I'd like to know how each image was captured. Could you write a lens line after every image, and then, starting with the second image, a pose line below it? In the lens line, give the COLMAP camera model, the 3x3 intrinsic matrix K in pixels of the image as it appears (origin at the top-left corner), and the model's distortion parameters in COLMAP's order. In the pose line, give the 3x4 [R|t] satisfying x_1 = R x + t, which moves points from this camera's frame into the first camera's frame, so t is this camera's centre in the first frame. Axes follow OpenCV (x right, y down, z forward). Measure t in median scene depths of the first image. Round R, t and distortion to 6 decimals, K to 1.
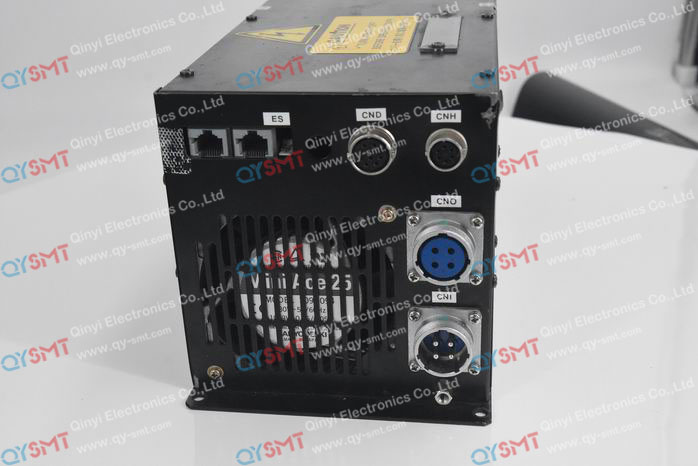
lens RADIAL K [[908.1, 0, 349.0], [0, 908.1, 233.0], [0, 0, 1]] dist [0.122222, 0.005710]
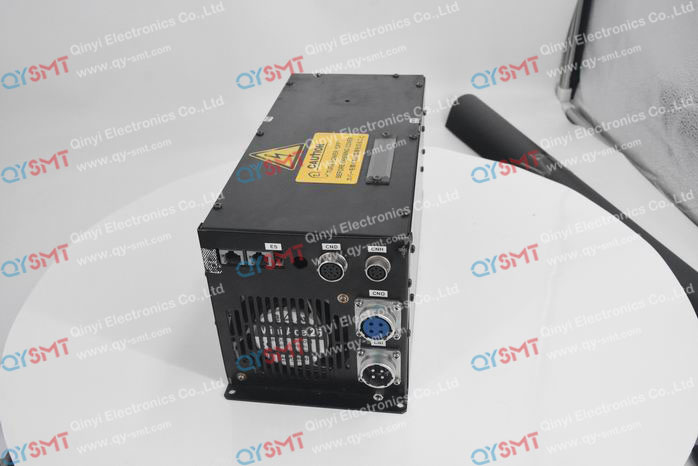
lens RADIAL K [[661.1, 0, 349.0], [0, 661.1, 233.0], [0, 0, 1]] dist [-0.002671, 0.000074]
pose [[0.999984, -0.003574, 0.004478, 0.046480], [0.002787, 0.986302, 0.164926, -0.320448], [-0.005006, -0.164911, 0.986296, -0.144075]]
